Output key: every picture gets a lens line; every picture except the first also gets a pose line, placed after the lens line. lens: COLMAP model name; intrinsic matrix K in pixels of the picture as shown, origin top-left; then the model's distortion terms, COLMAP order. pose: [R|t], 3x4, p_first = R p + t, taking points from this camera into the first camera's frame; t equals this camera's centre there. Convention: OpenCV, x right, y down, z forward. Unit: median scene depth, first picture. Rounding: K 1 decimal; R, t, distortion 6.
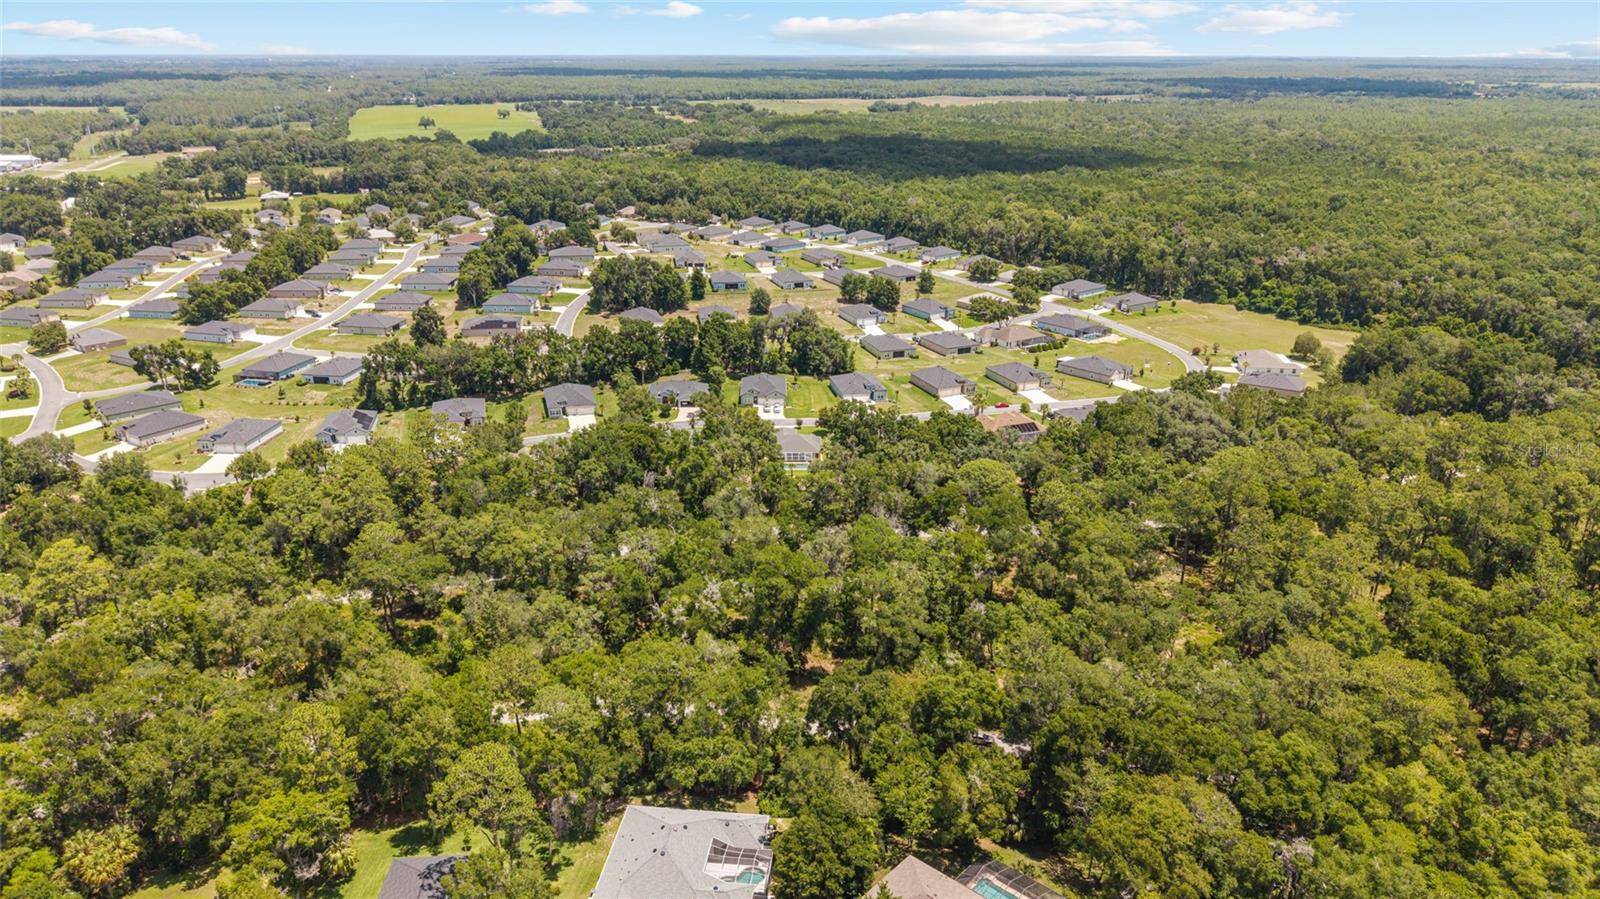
lens RADIAL K [[1077.4, 0, 799.2], [0, 1077.4, 449.5], [0, 0, 1]] dist [-0.003061, -0.009167]
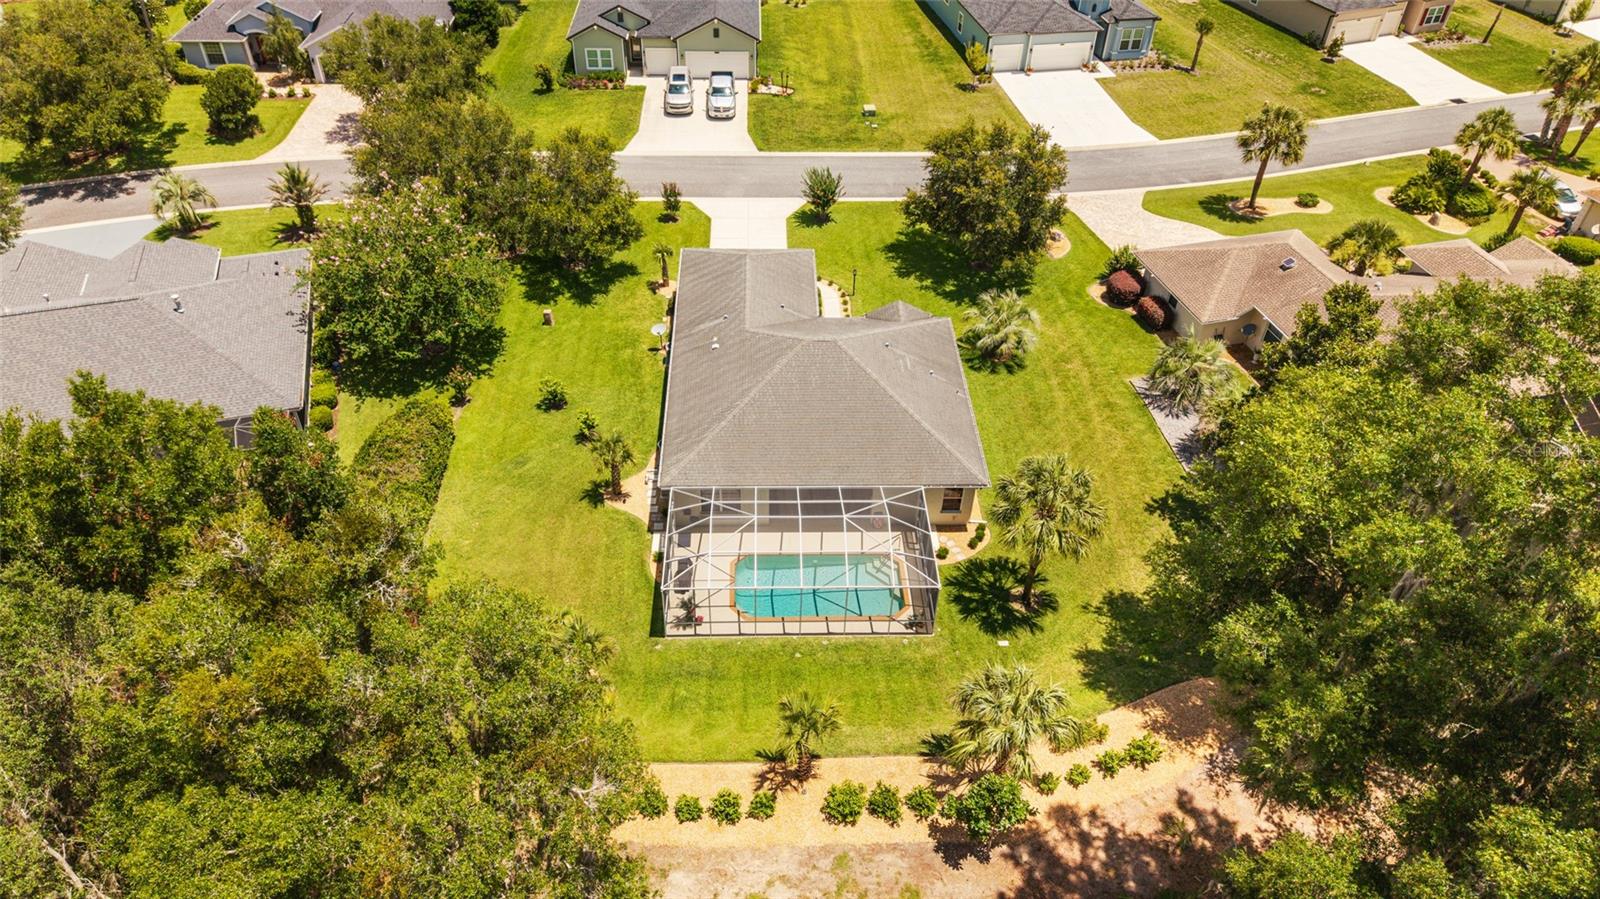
lens RADIAL K [[1077.4, 0, 806.5], [0, 1077.4, 450.4], [0, 0, 1]] dist [-0.003061, -0.009167]
pose [[0.999795, 0.011925, -0.016349, 0.000959], [-0.006444, 0.953488, 0.301362, -0.035876], [0.019183, -0.301195, 0.953370, 0.774852]]
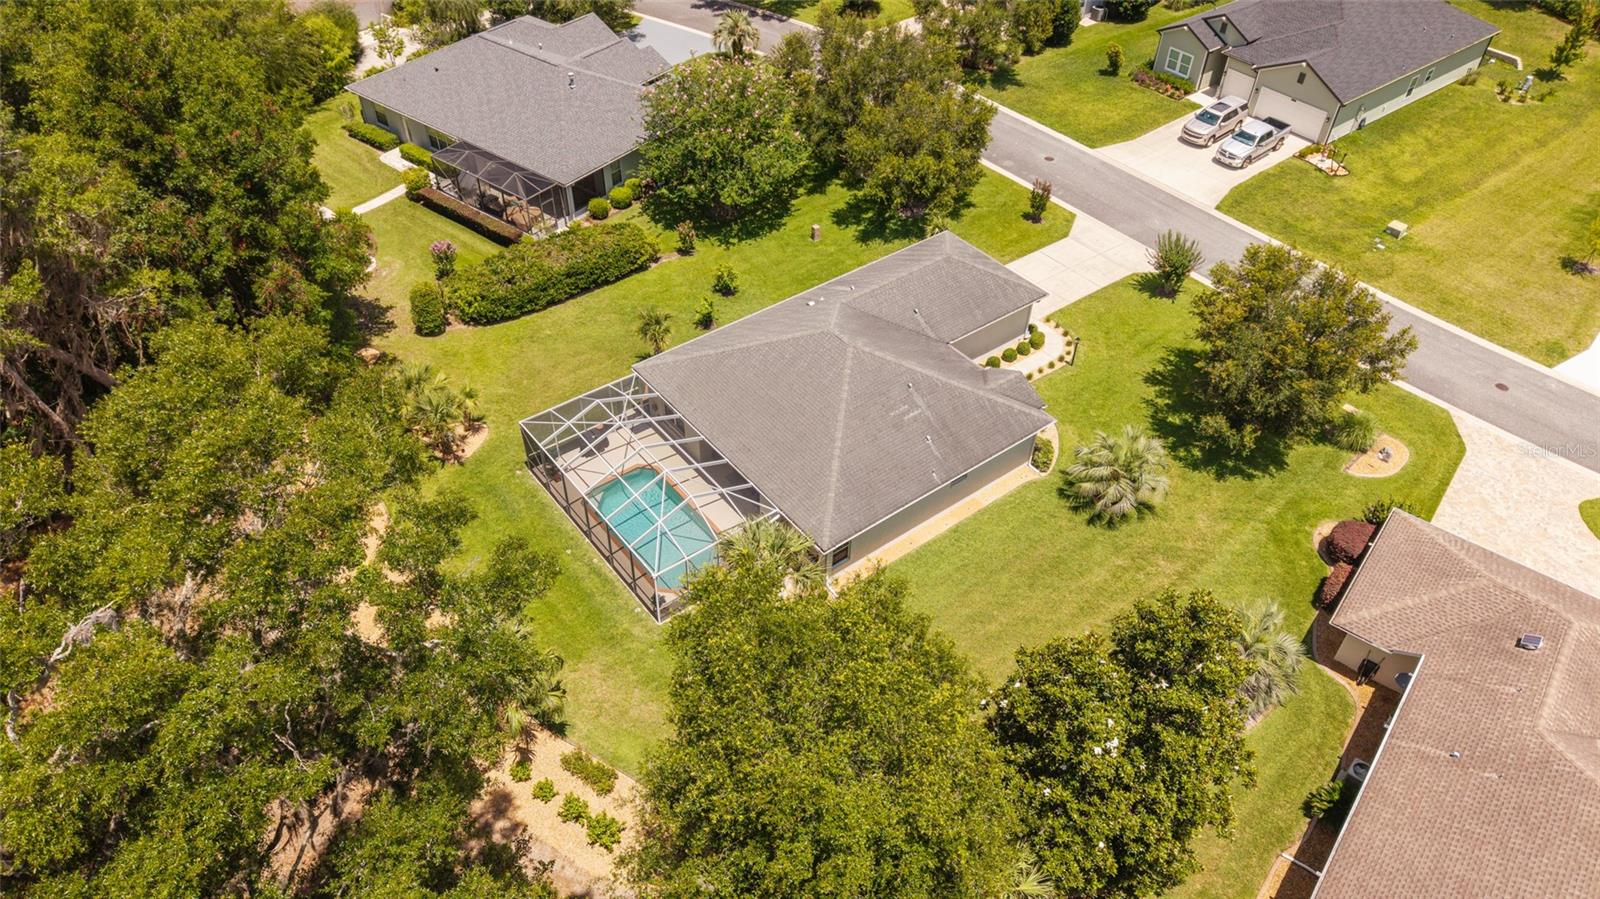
lens RADIAL K [[1077.4, 0, 794.2], [0, 1077.4, 450.4], [0, 0, 1]] dist [-0.003061, -0.009167]
pose [[0.567362, 0.546279, -0.616182, 0.078946], [-0.324290, 0.836032, 0.442592, -0.050932], [0.756926, -0.051288, 0.651485, 0.818038]]
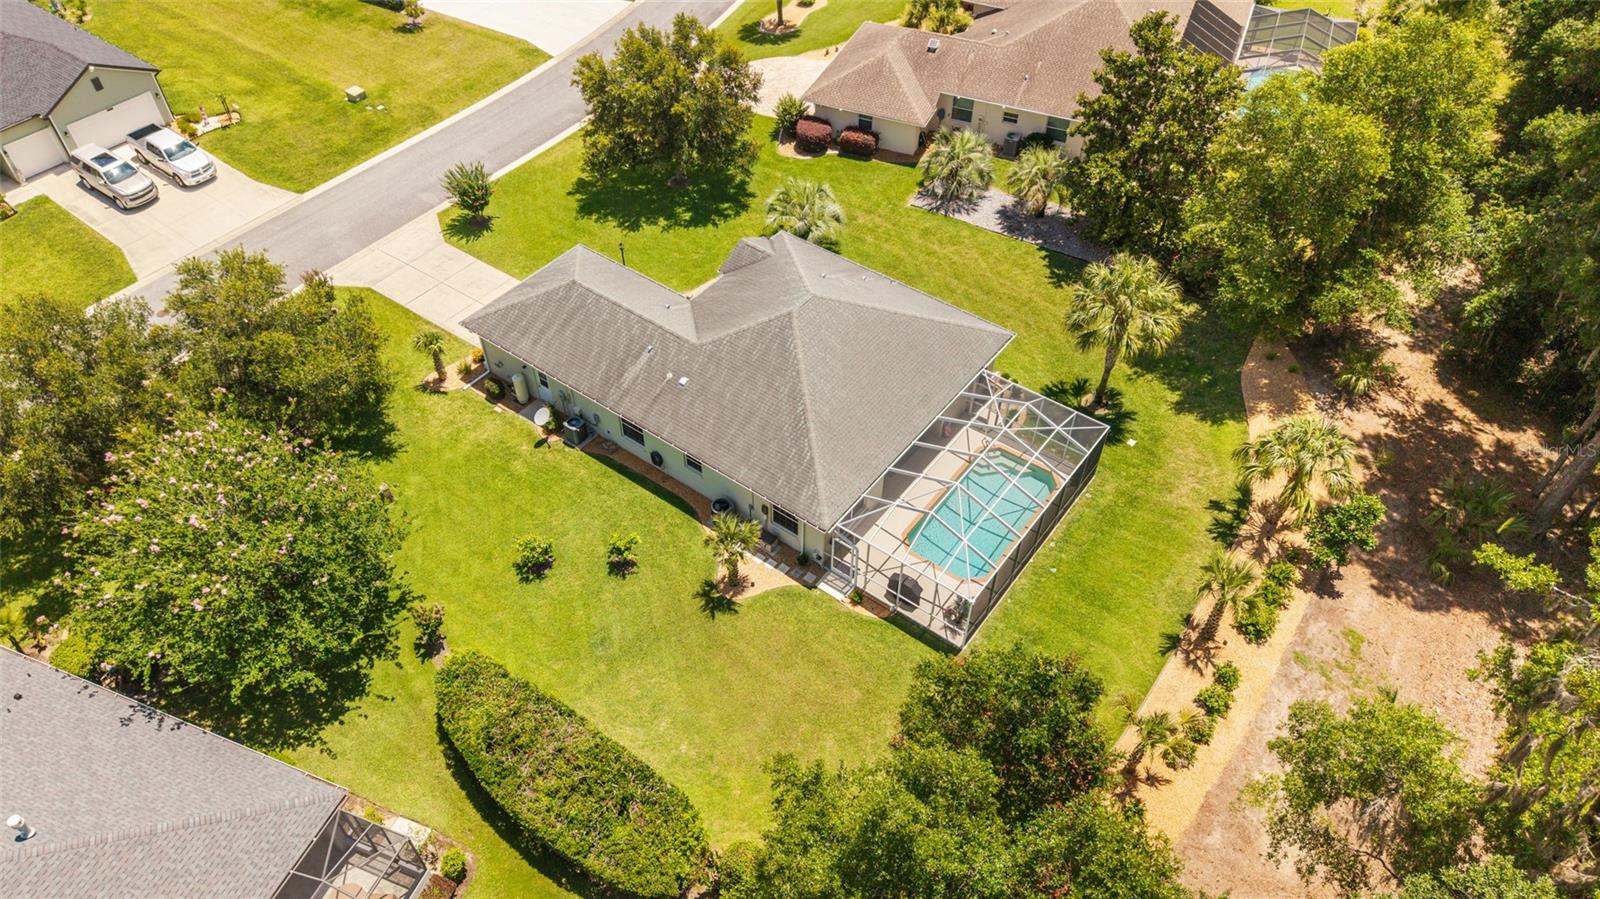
lens RADIAL K [[1077.4, 0, 799.6], [0, 1077.4, 446.9], [0, 0, 1]] dist [-0.003061, -0.009167]
pose [[0.638032, -0.564012, 0.524219, -0.069080], [0.307098, 0.810695, 0.498462, -0.054503], [-0.706120, -0.157048, 0.690456, 0.820473]]
